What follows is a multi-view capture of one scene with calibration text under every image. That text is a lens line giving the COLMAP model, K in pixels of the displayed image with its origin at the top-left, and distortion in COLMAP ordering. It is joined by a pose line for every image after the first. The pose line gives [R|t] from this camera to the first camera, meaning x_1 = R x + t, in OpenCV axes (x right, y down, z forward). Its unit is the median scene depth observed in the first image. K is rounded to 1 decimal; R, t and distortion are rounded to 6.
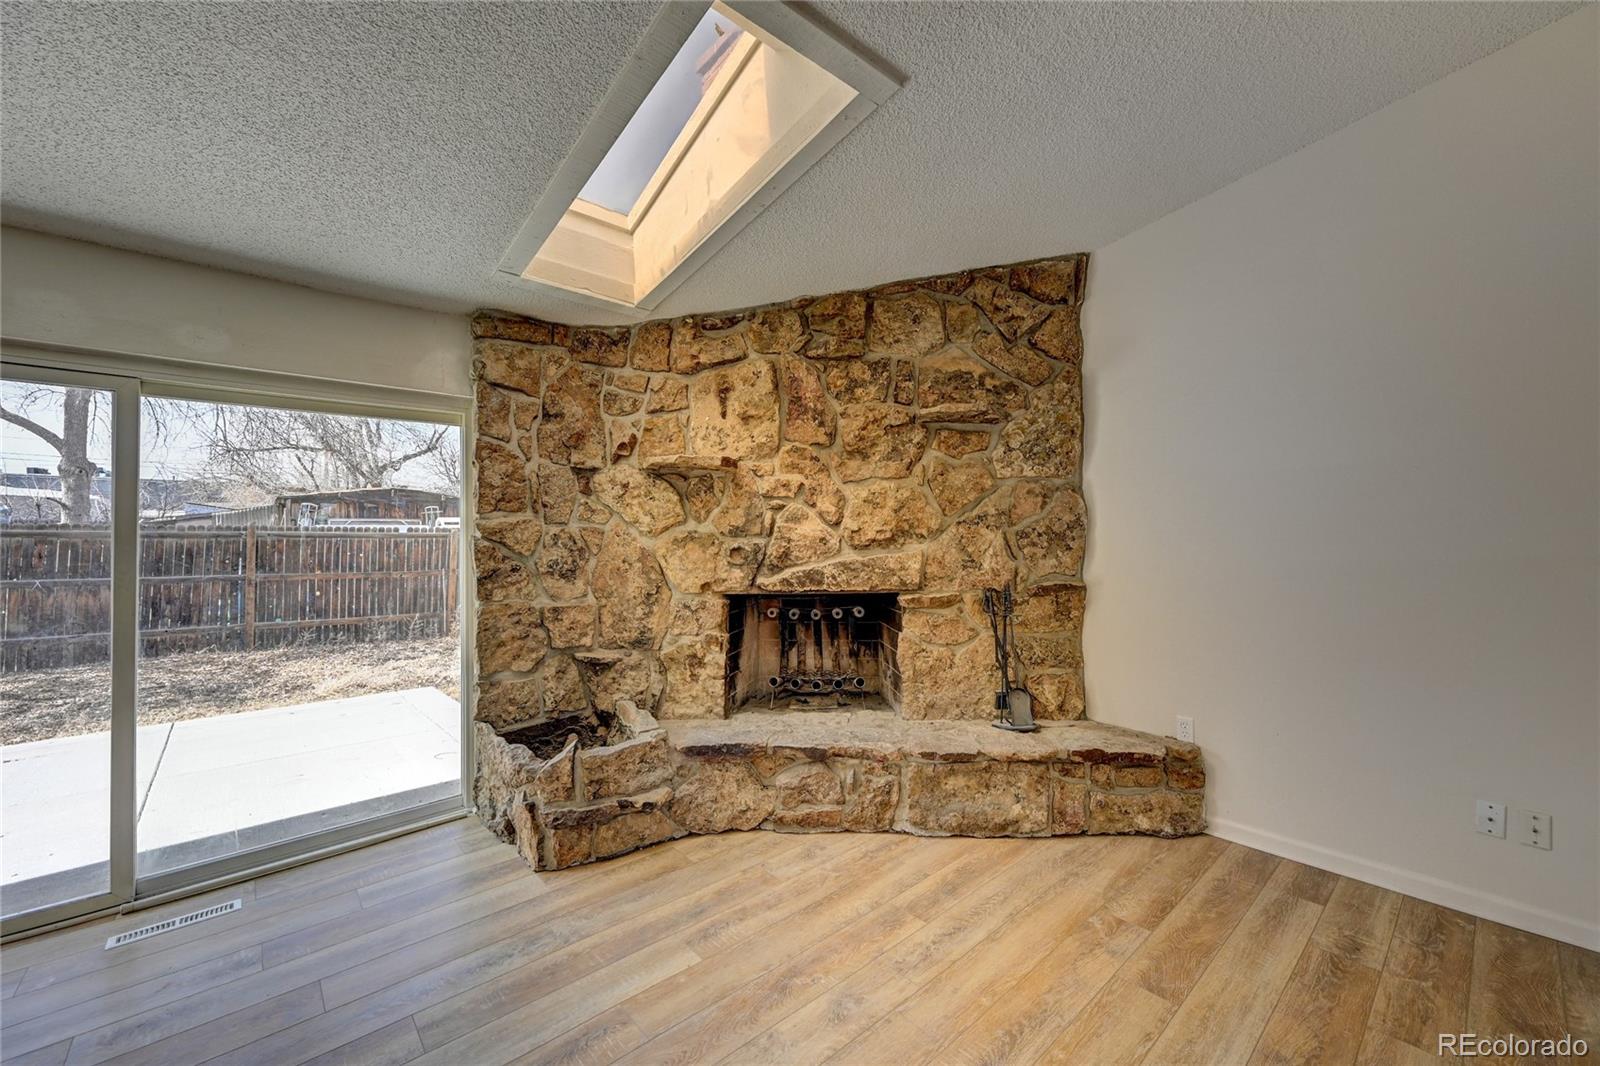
lens RADIAL K [[633.0, 0, 803.9], [0, 633.0, 535.3], [0, 0, 1]] dist [-0.003089, 0.001313]
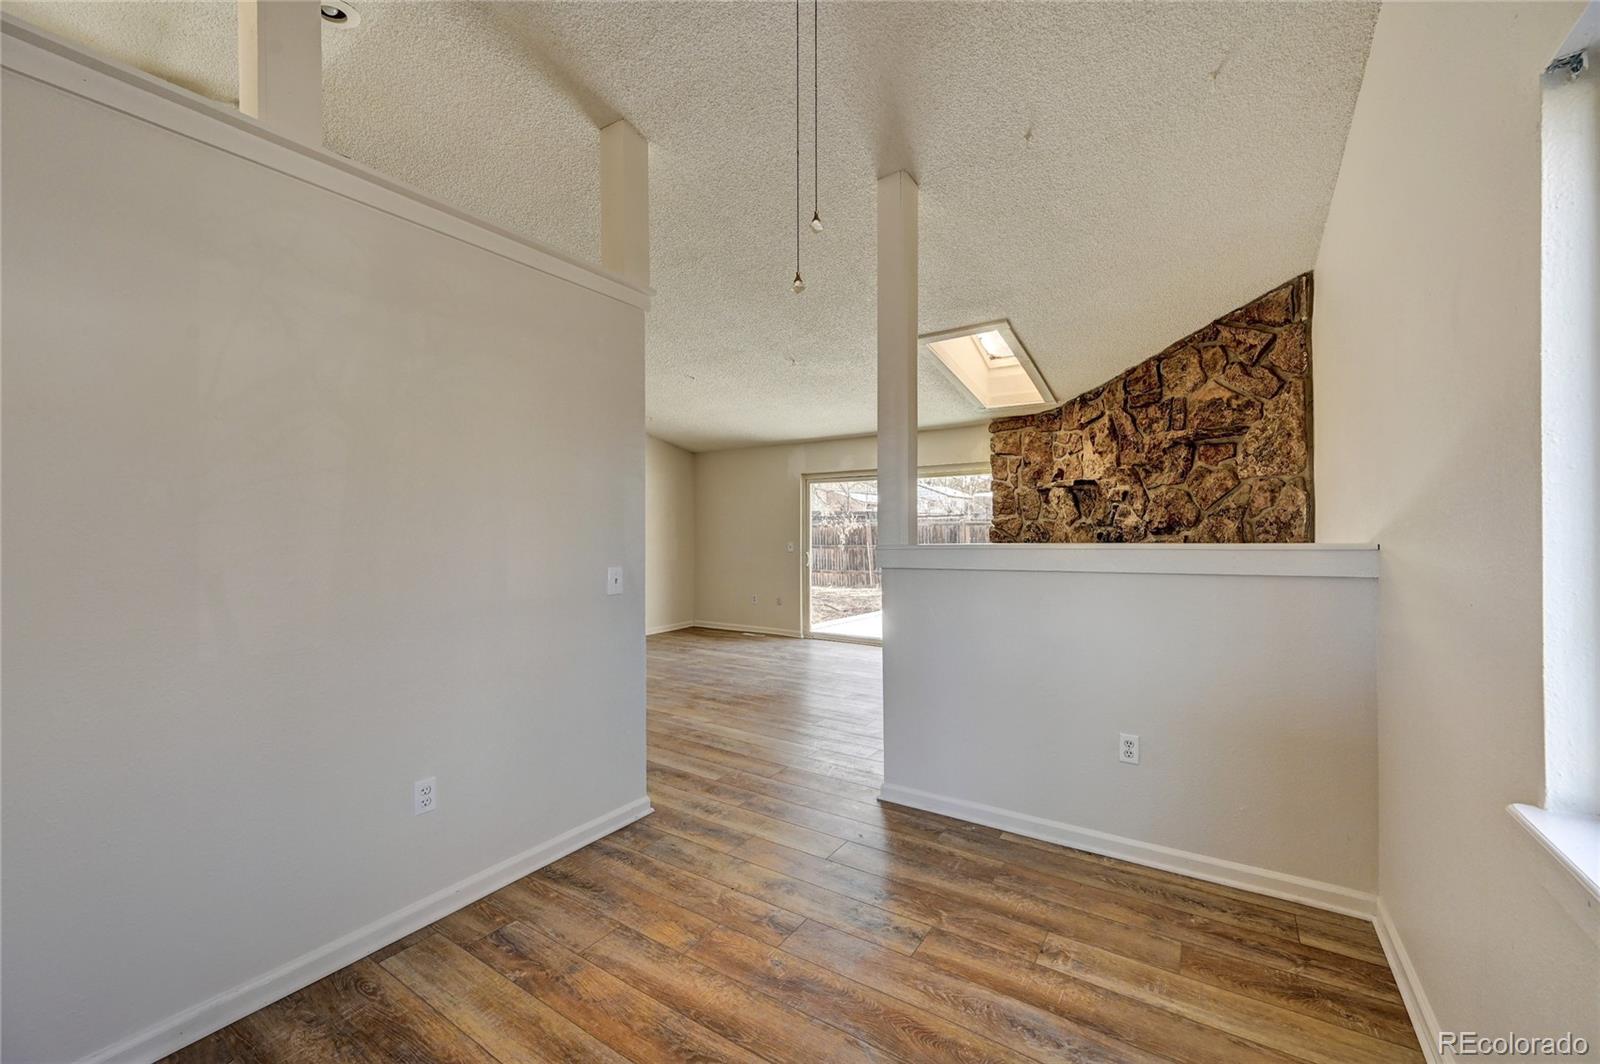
lens RADIAL K [[631.4, 0, 802.8], [0, 631.4, 533.2], [0, 0, 1]] dist [-0.001354, 0.000965]
pose [[0.252349, 0.009141, -0.967593, 1.292509], [0.011037, 0.999863, 0.012324, -0.008101], [0.967573, -0.013789, 0.252214, -0.148969]]
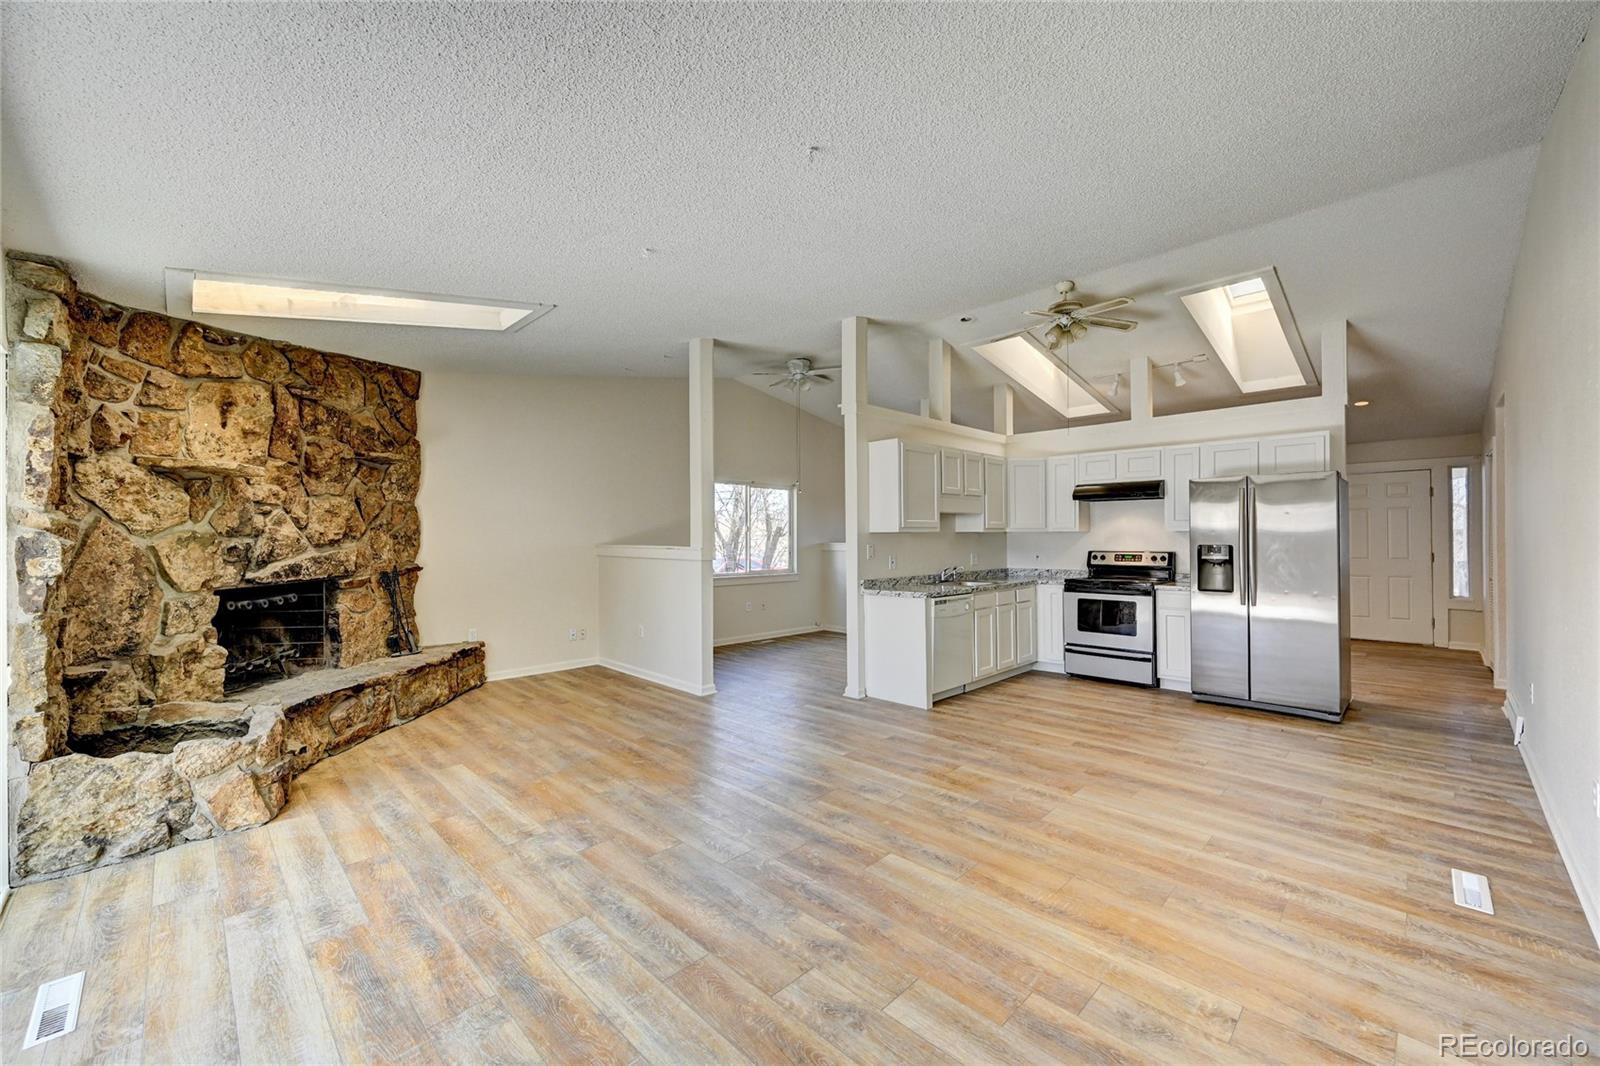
lens RADIAL K [[633.0, 0, 806.9], [0, 633.0, 538.9], [0, 0, 1]] dist [-0.003089, 0.001313]
pose [[-0.063477, 0.006062, 0.997965, -1.298855], [-0.000259, 0.999981, -0.006091, 0.012691], [-0.997983, -0.000645, -0.063475, 0.067960]]
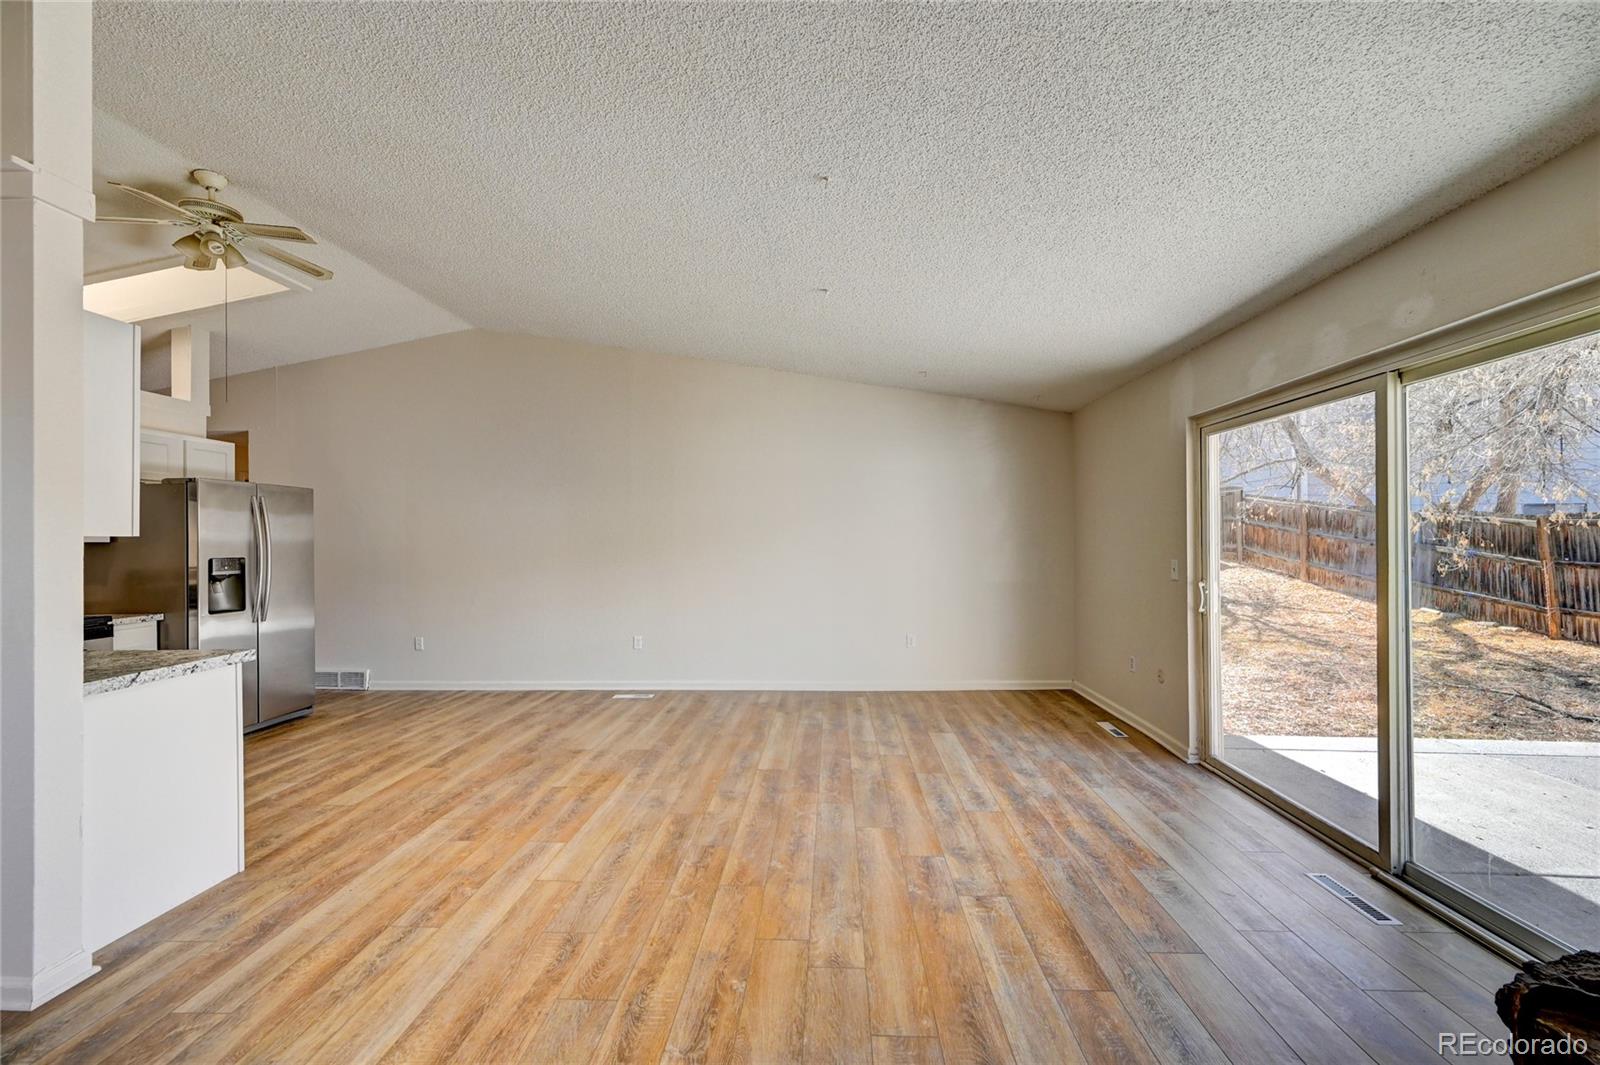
lens RADIAL K [[631.4, 0, 804.7], [0, 631.4, 535.2], [0, 0, 1]] dist [-0.001354, 0.000965]
pose [[-0.696951, 0.009933, -0.717050, 0.258733], [0.020975, 0.999759, -0.006538, 0.003549], [0.716812, -0.019597, -0.696991, 0.765063]]
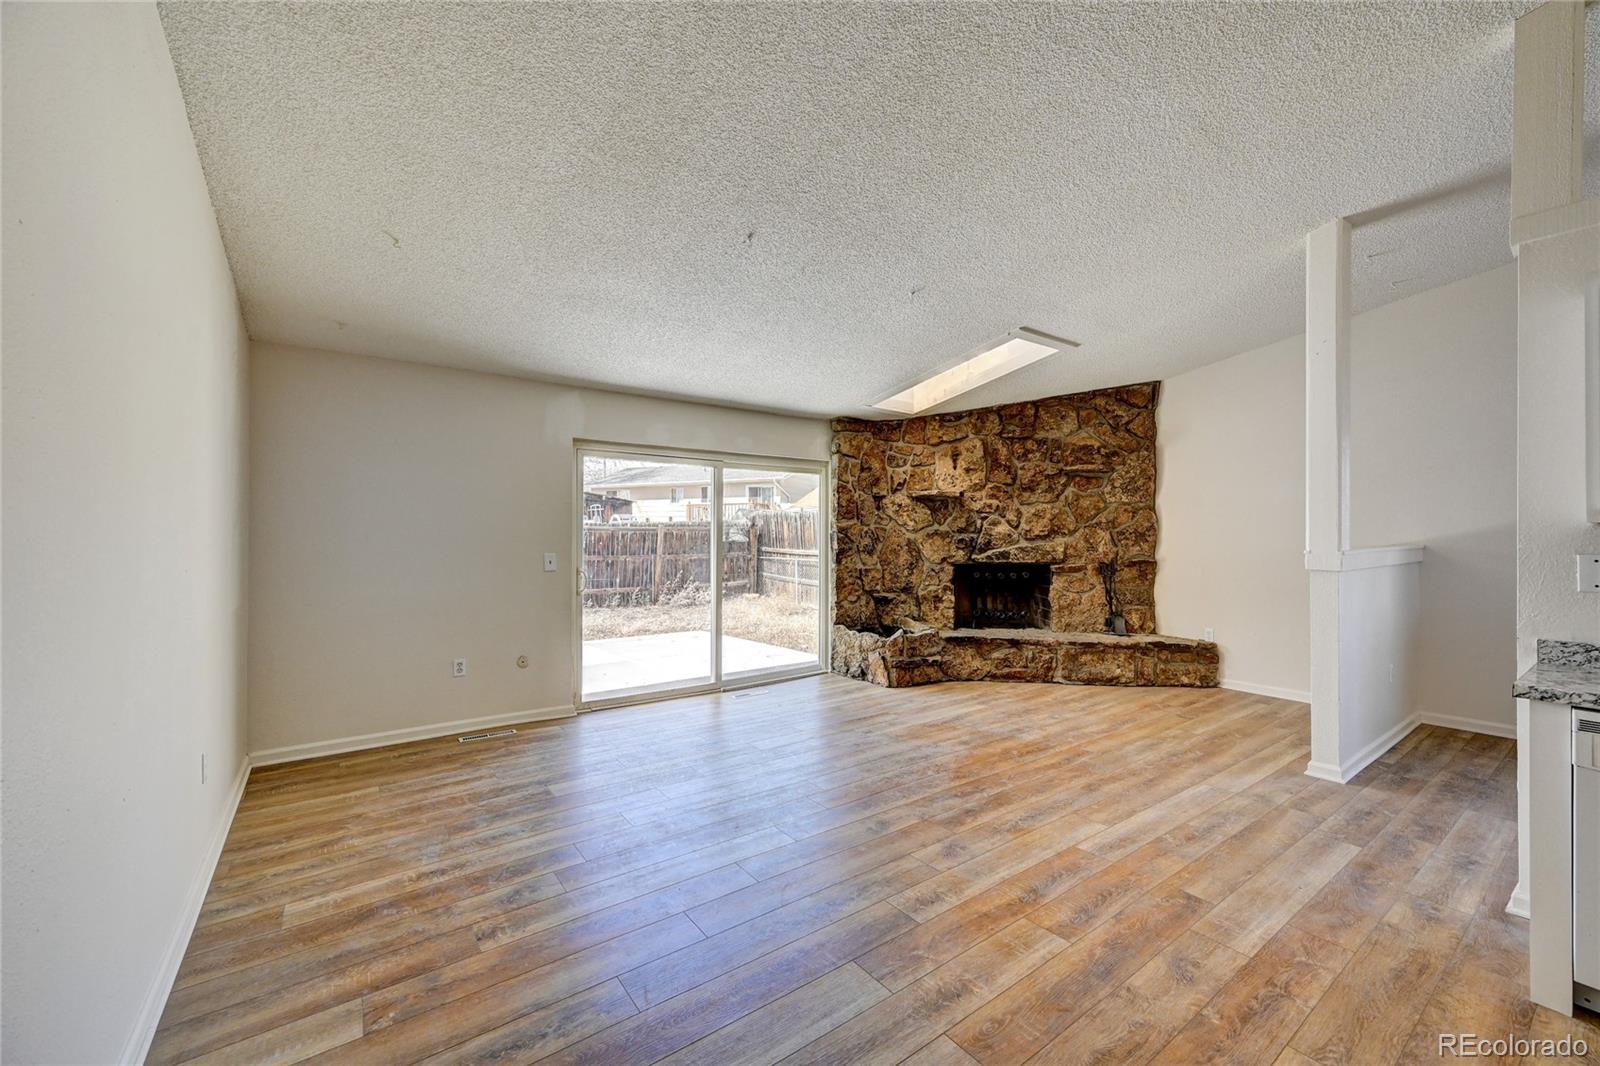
lens RADIAL K [[633.0, 0, 801.1], [0, 633.0, 536.0], [0, 0, 1]] dist [-0.003089, 0.001313]
pose [[0.995419, 0.010134, -0.095068, -0.407236], [-0.009388, 0.999922, 0.008296, -0.000171], [0.095144, -0.007366, 0.995436, -0.926668]]
